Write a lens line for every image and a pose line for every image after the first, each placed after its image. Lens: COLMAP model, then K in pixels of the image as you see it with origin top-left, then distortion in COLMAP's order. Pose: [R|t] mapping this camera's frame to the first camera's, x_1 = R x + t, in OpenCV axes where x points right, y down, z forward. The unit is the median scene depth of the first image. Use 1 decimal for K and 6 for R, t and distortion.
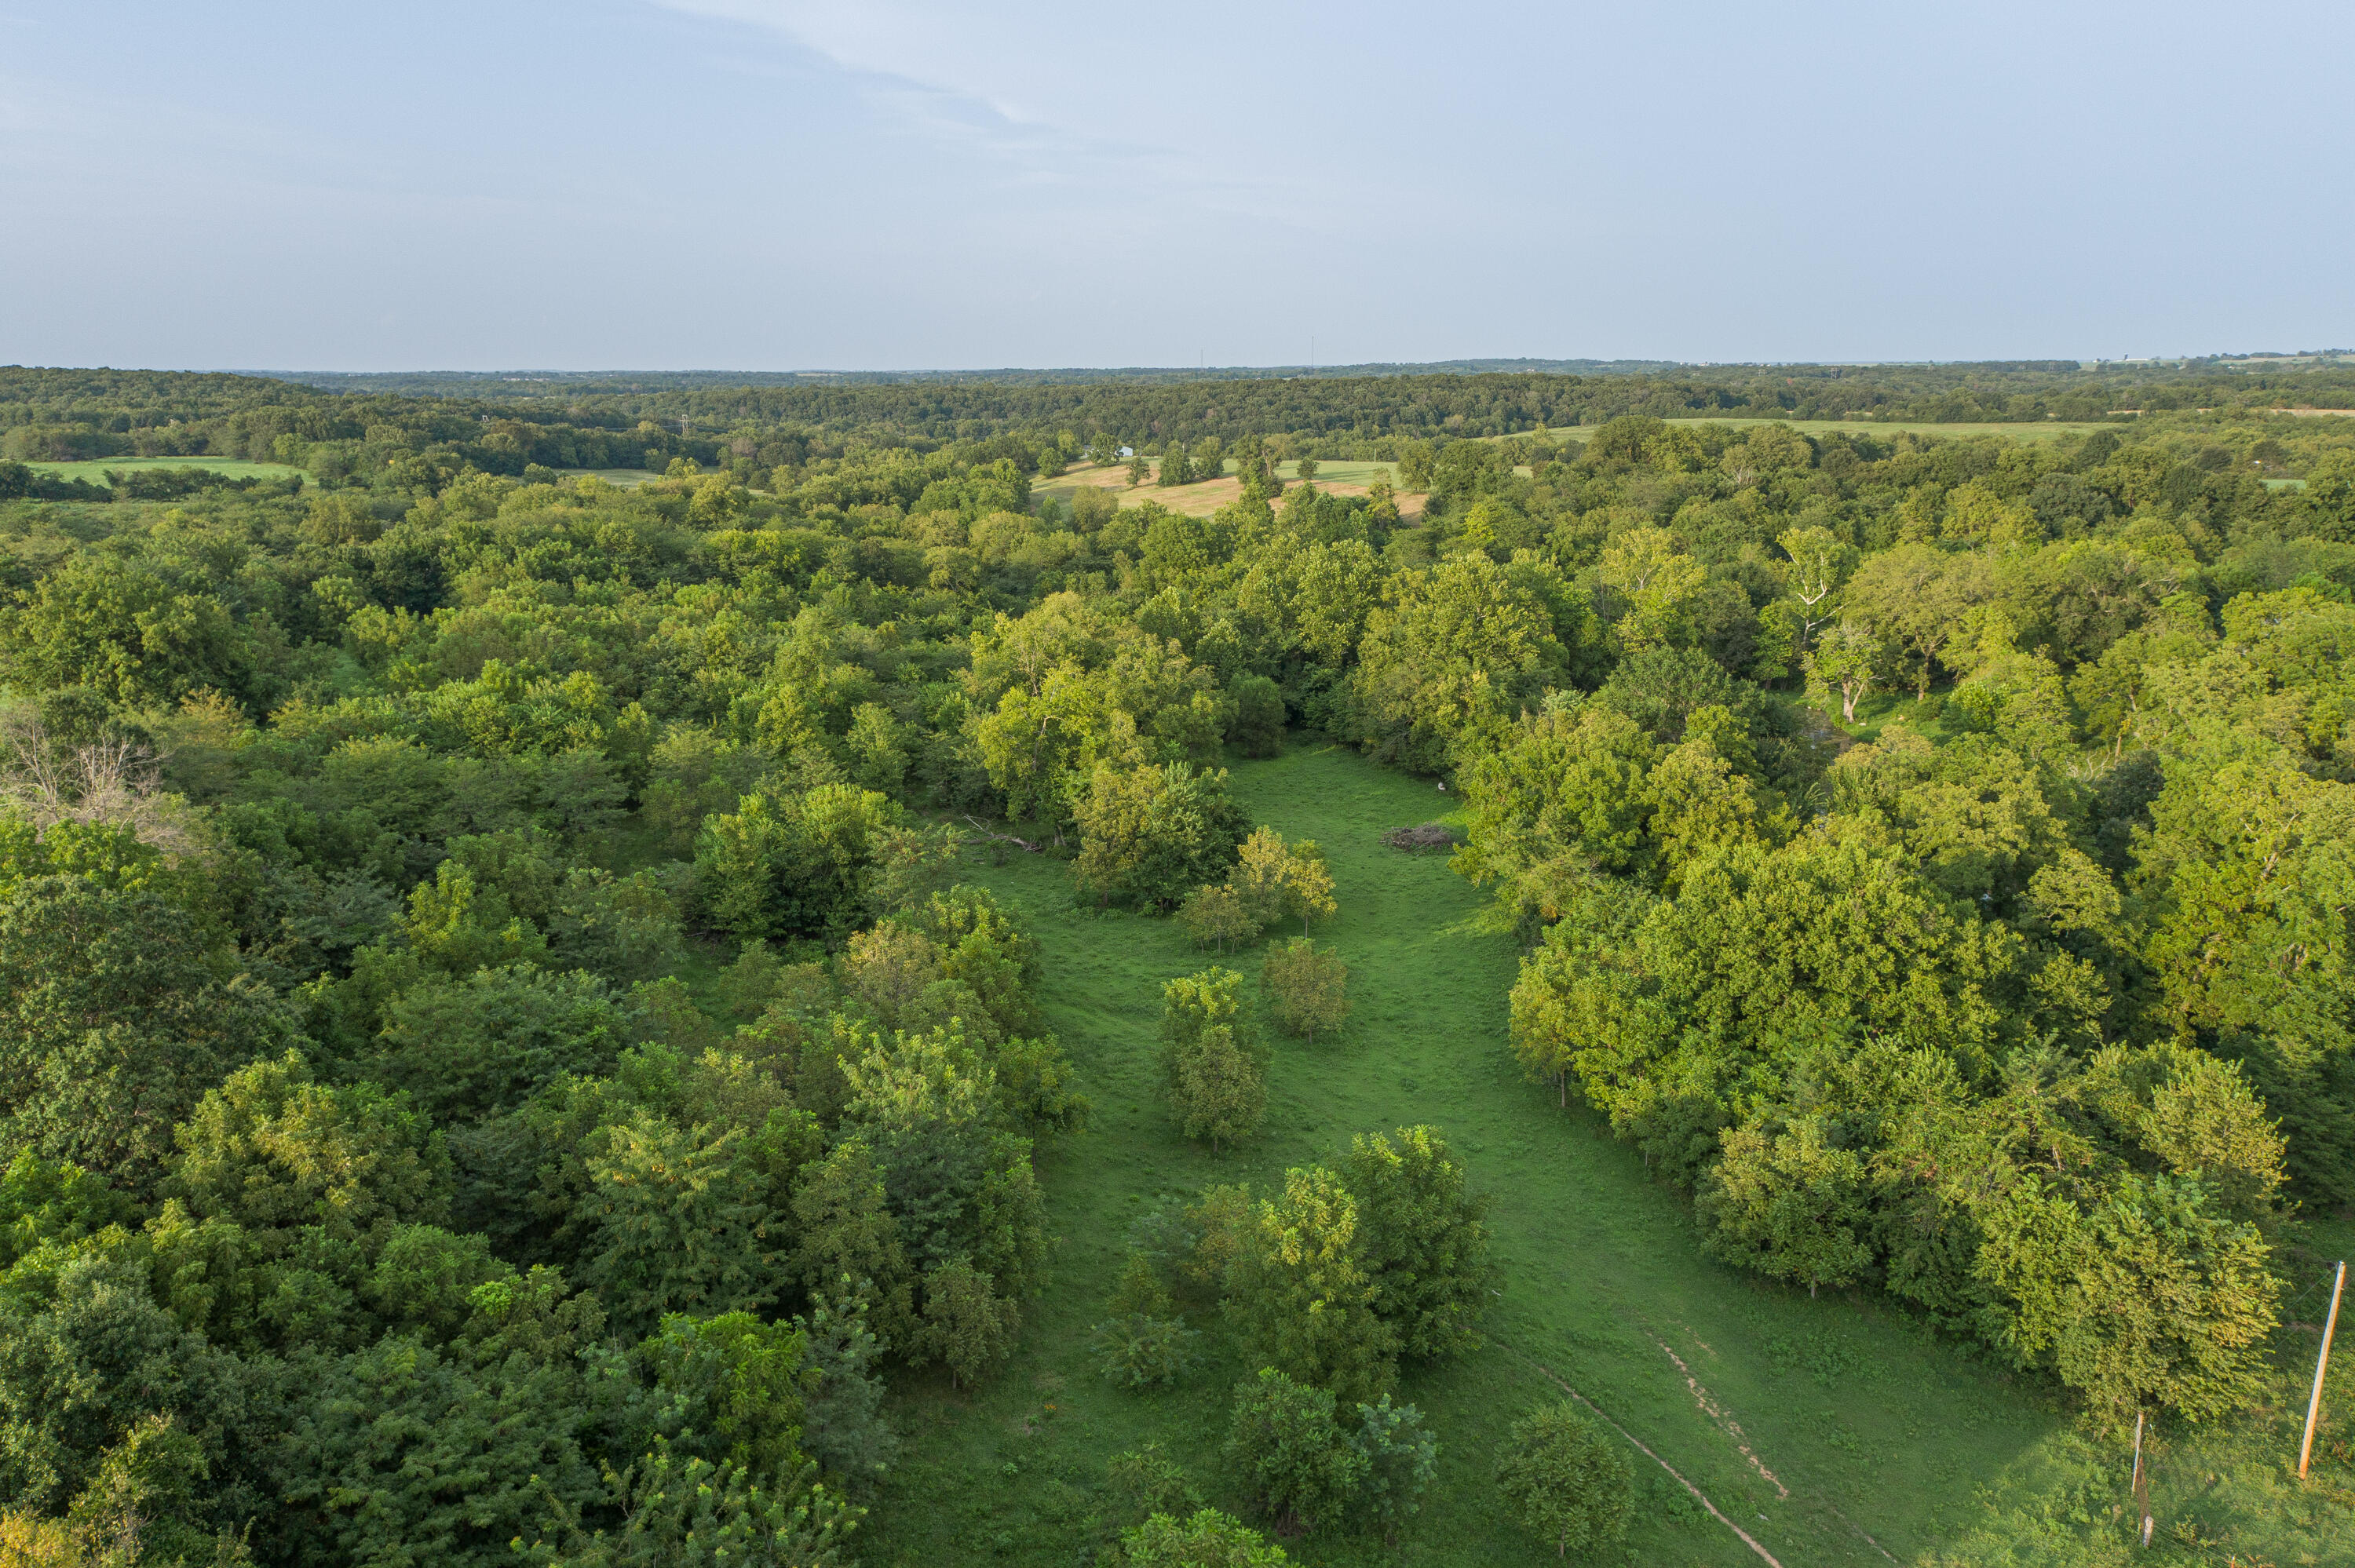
lens RADIAL K [[1592.9, 0, 1182.7], [0, 1592.9, 787.9], [0, 0, 1]] dist [-0.020986, 0.040335]
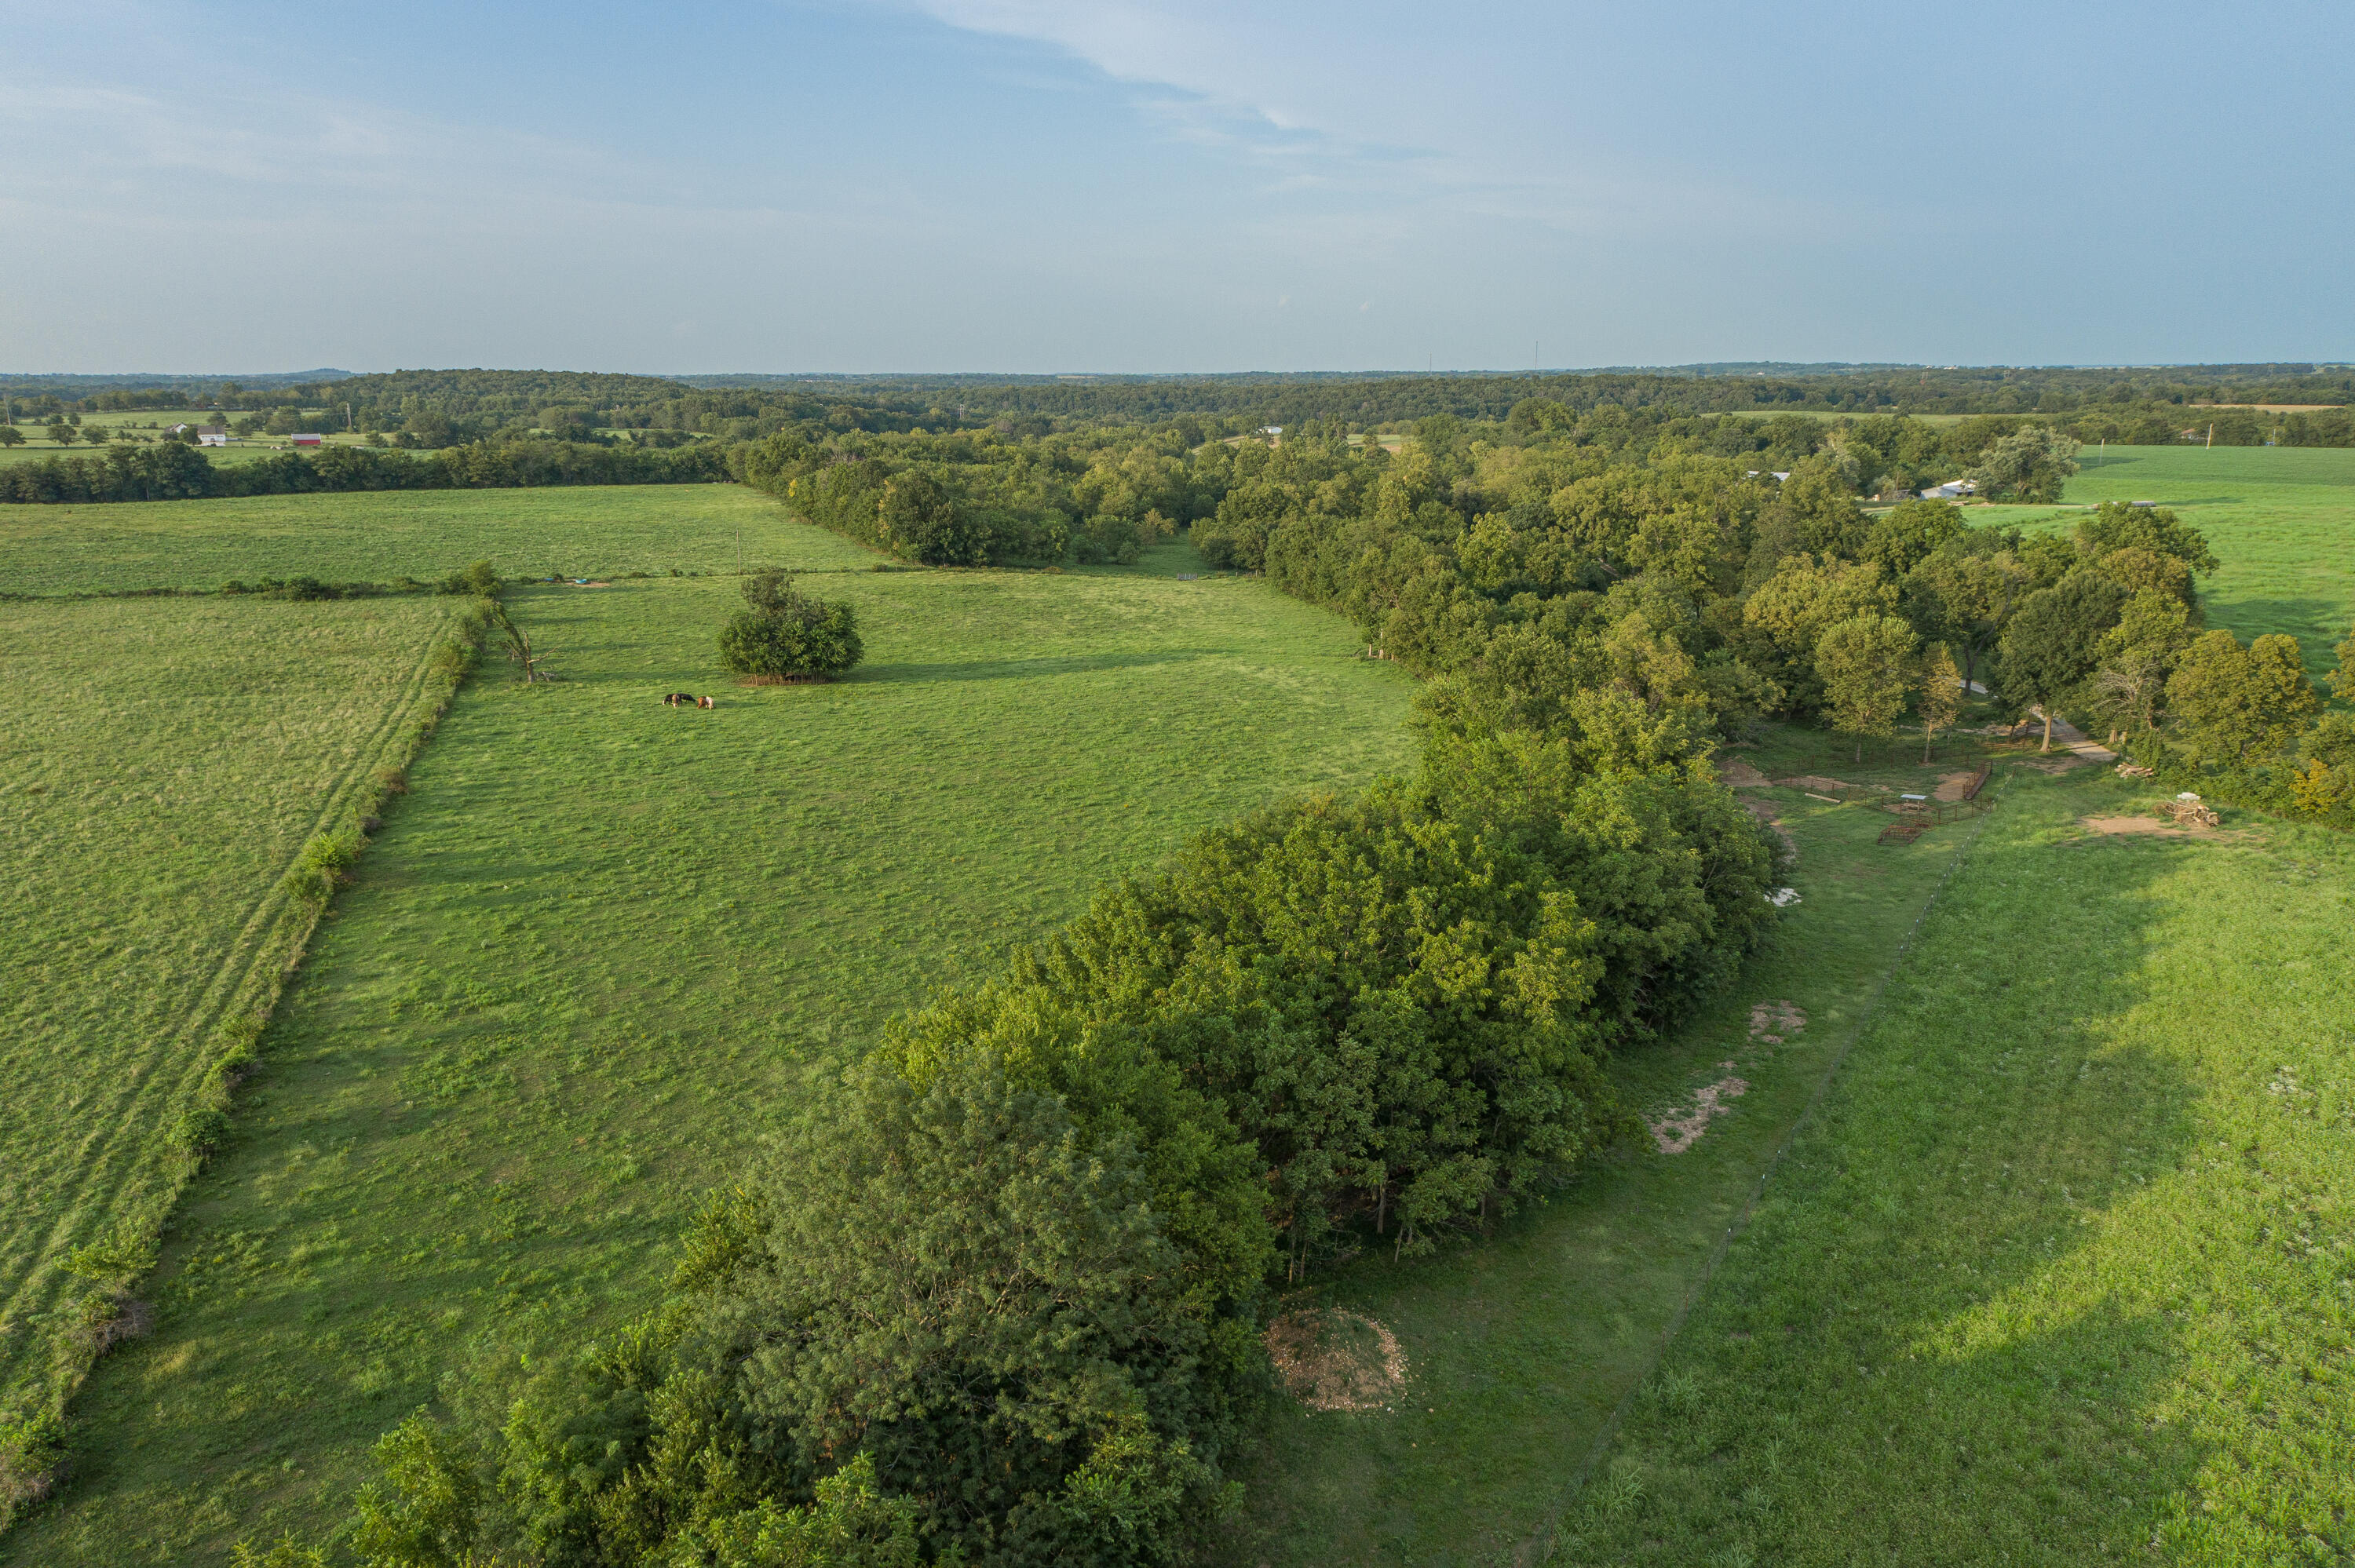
lens RADIAL K [[1592.9, 0, 1182.7], [0, 1592.9, 787.9], [0, 0, 1]] dist [-0.020986, 0.040335]
pose [[0.987816, 0.039638, -0.150497, 0.076737], [-0.039967, 0.999201, 0.000836, 0.072760], [0.150409, 0.005190, 0.988610, -0.268736]]
